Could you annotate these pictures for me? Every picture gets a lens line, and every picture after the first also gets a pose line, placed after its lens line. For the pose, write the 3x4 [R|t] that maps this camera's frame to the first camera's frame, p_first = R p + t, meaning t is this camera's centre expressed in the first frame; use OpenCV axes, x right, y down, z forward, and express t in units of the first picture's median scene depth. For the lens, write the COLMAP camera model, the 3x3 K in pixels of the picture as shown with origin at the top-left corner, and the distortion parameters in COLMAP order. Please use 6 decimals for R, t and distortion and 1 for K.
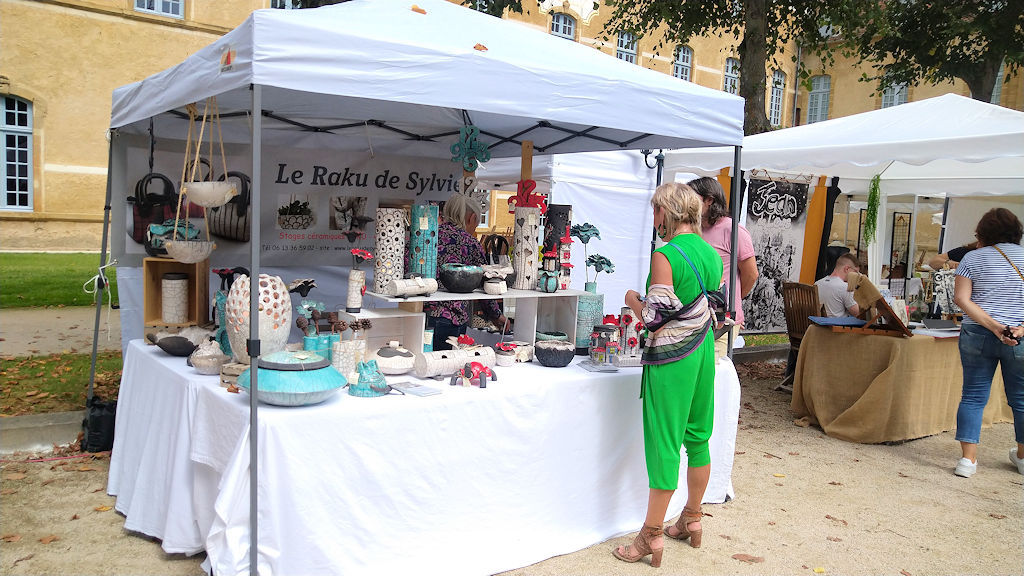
lens RADIAL K [[881.7, 0, 508.8], [0, 881.7, 282.1], [0, 0, 1]] dist [0.040515, 0.010573]
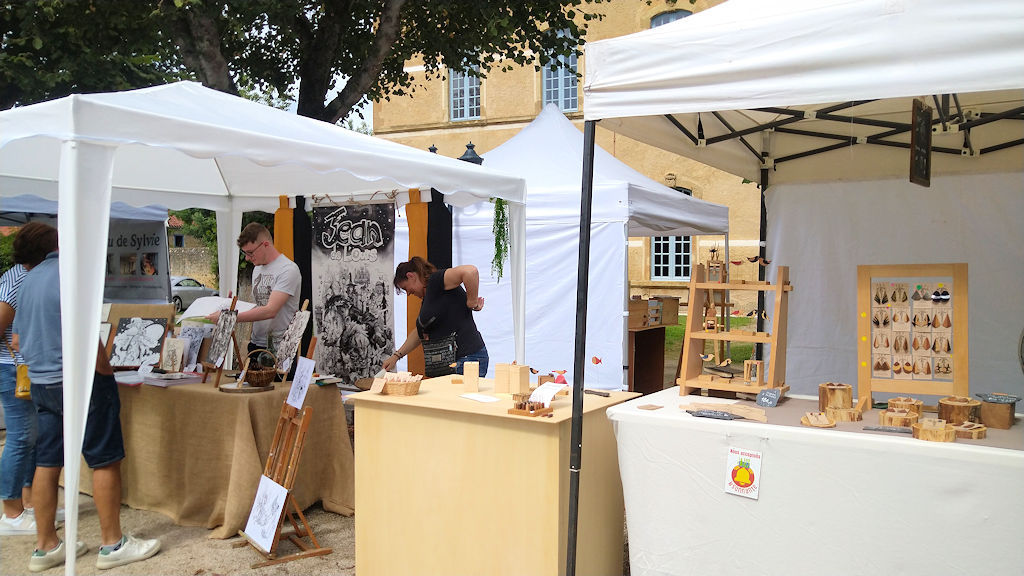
lens RADIAL K [[881.7, 0, 511.4], [0, 881.7, 278.6], [0, 0, 1]] dist [0.040515, 0.010573]
pose [[0.335246, -0.031533, -0.941603, 1.129506], [-0.059521, 0.996734, -0.054571, -0.009451], [0.940249, 0.074340, 0.332274, 0.871480]]
